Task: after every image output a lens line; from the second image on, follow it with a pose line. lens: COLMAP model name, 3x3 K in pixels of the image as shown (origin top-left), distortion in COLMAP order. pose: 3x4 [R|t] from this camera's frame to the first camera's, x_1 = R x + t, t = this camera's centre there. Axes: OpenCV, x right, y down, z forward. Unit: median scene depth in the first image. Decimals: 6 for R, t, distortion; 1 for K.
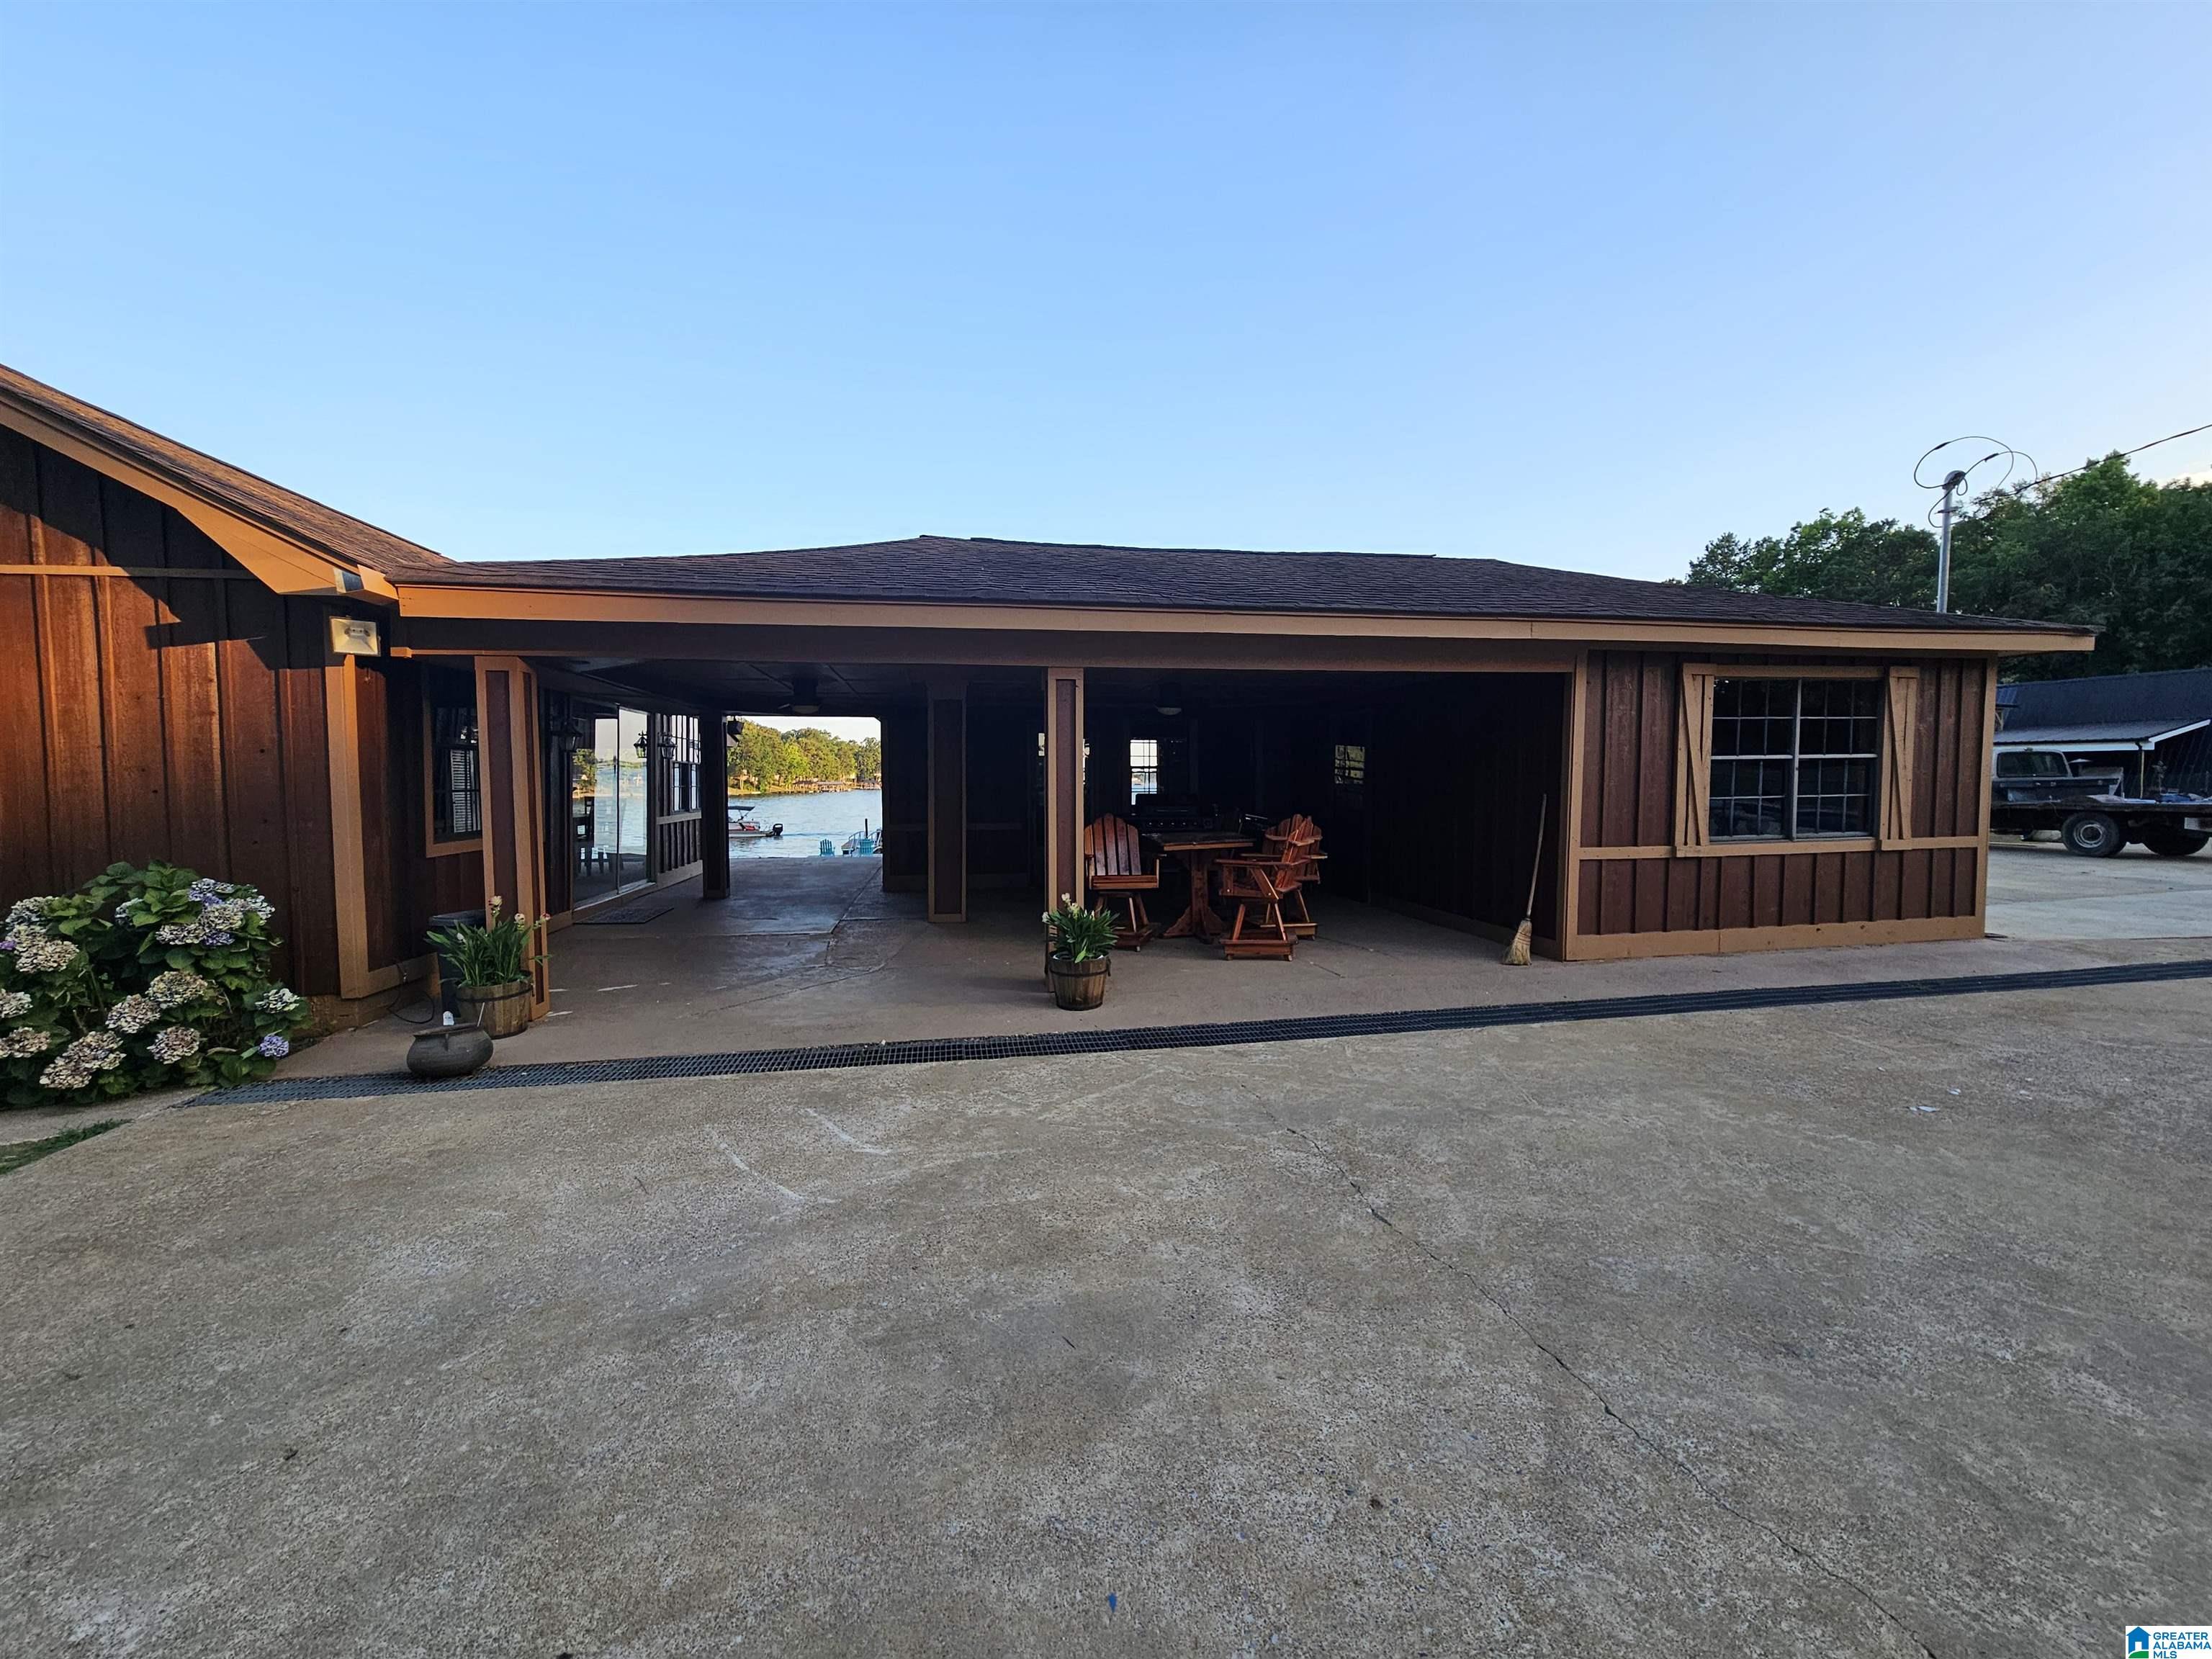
lens RADIAL K [[899.4, 0, 1103.5], [0, 899.4, 826.1], [0, 0, 1]] dist [0.001836, -0.001220]
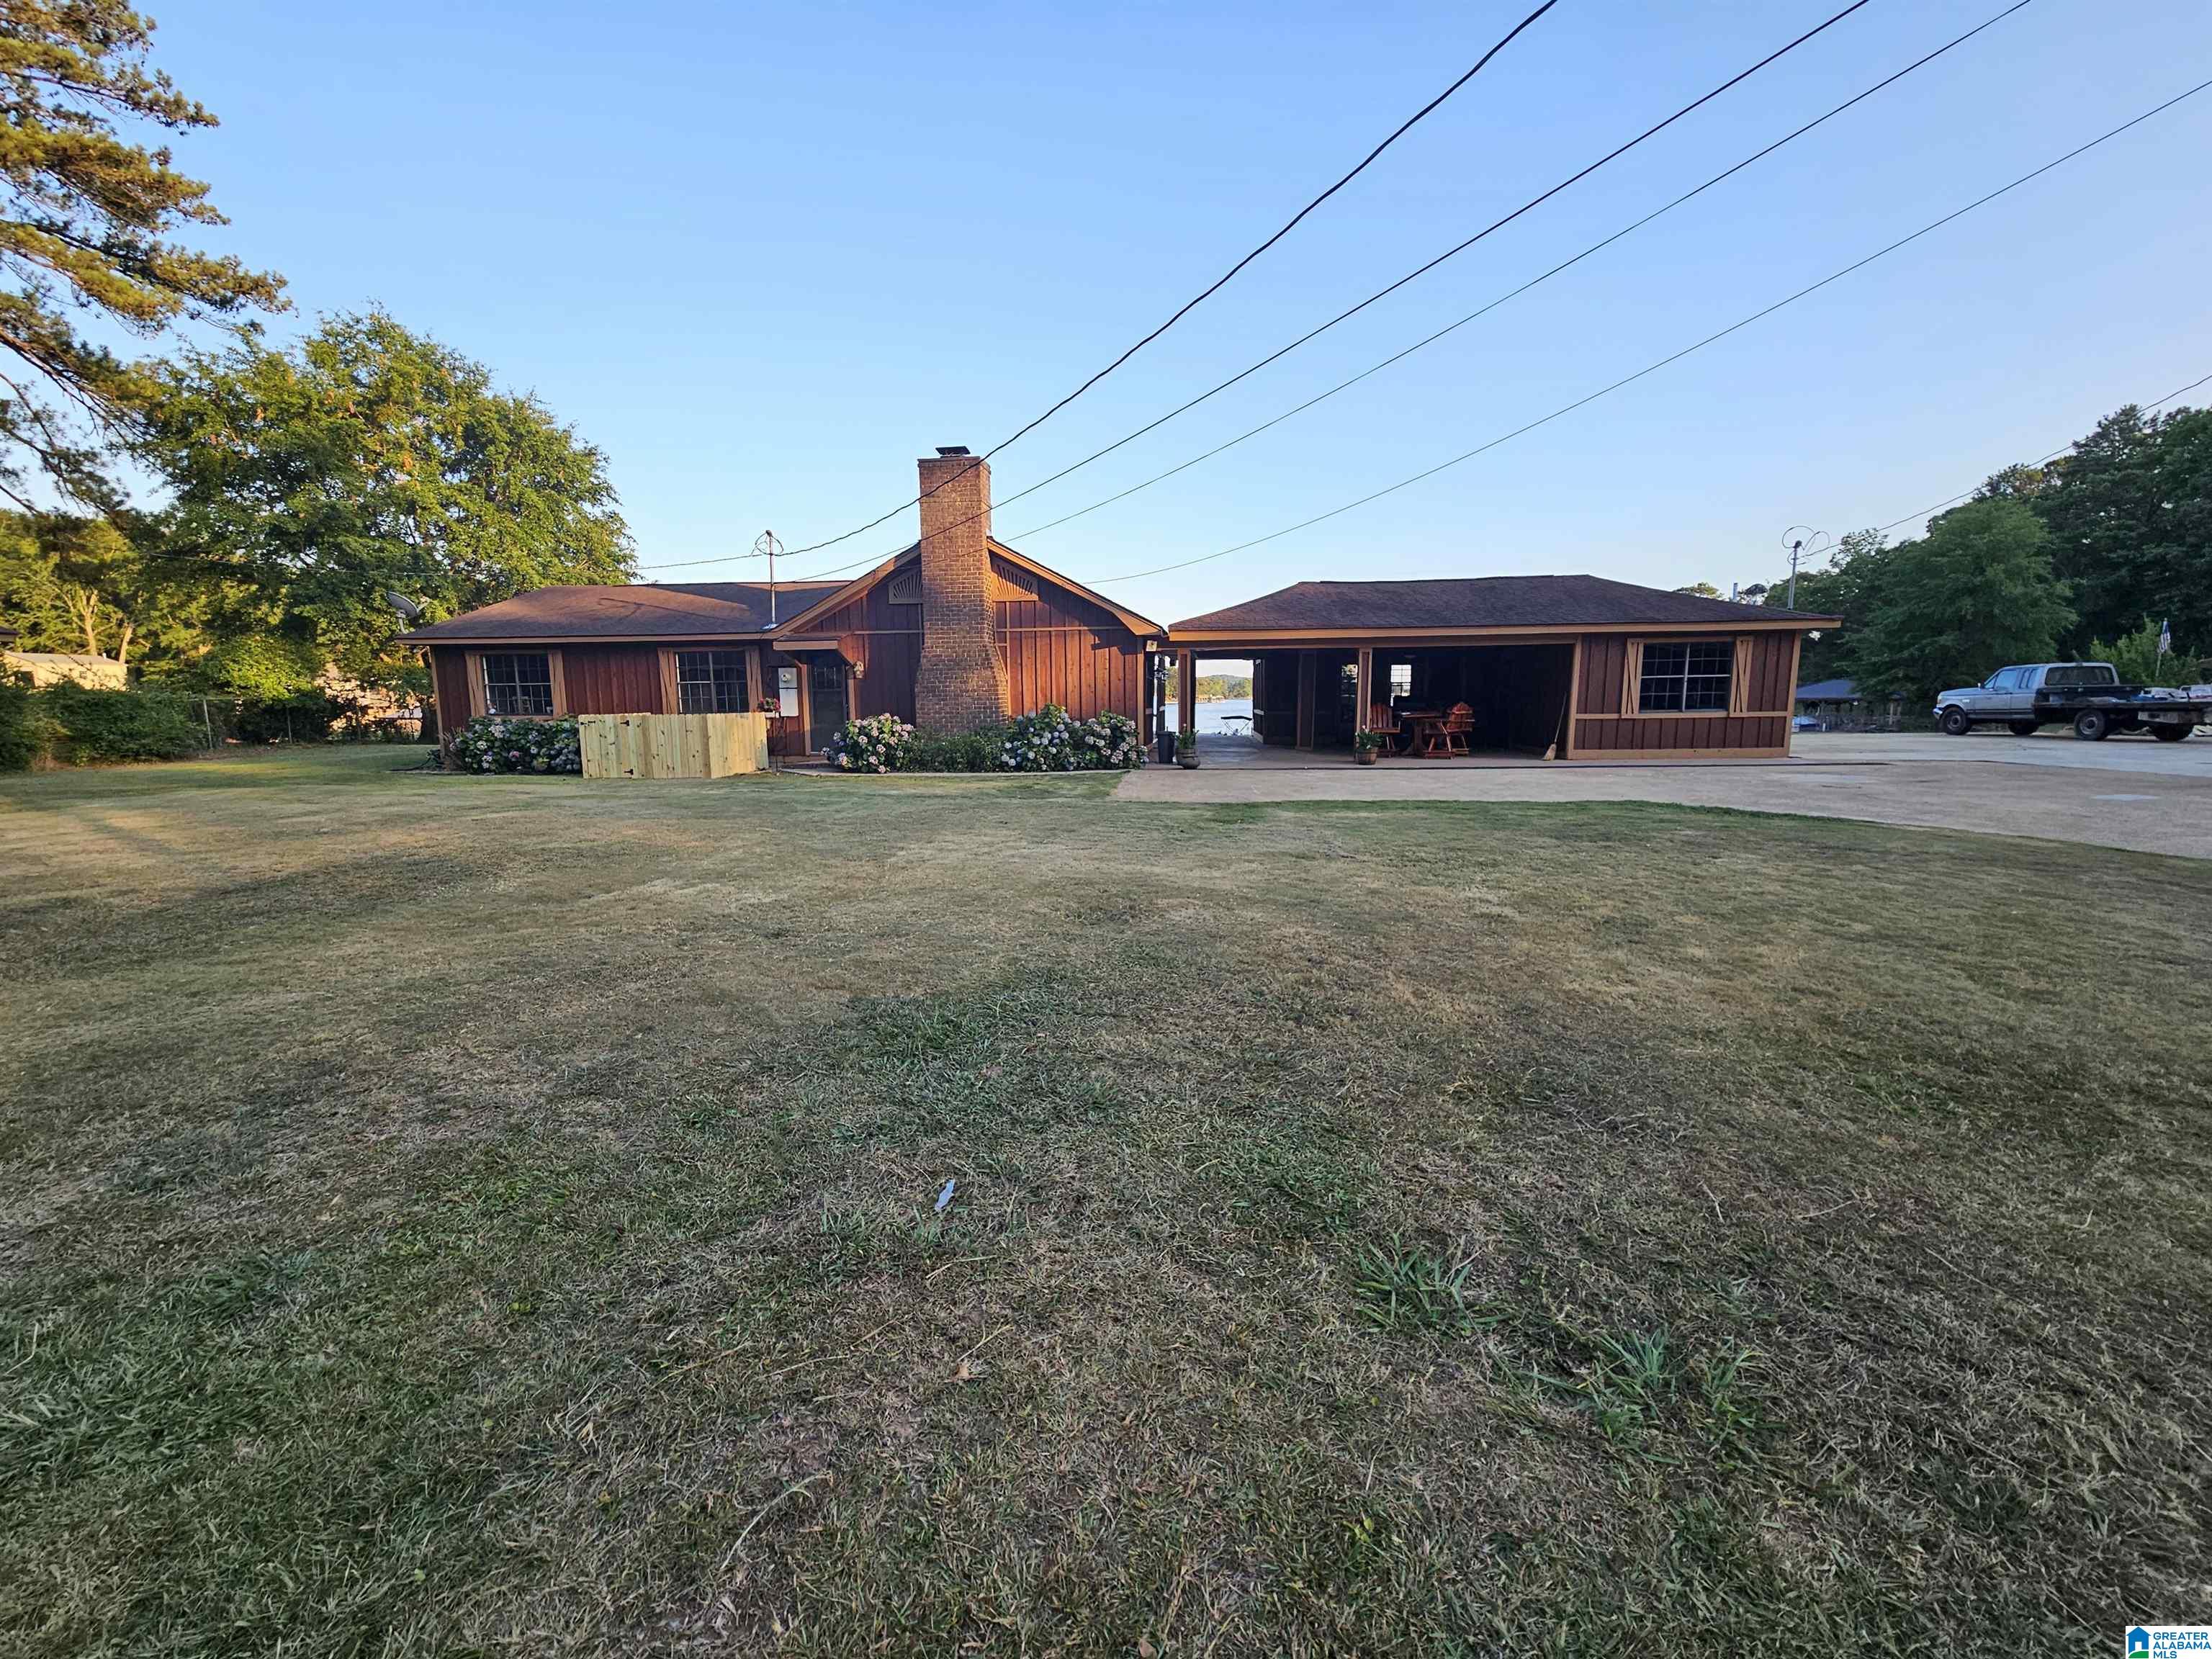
lens RADIAL K [[899.4, 0, 1102.7], [0, 899.4, 820.5], [0, 0, 1]] dist [0.001836, -0.001220]
pose [[0.959621, 0.035725, -0.279019, -0.023027], [-0.011476, 0.996049, 0.088062, 0.105359], [0.281062, -0.081304, 0.956239, -1.659647]]
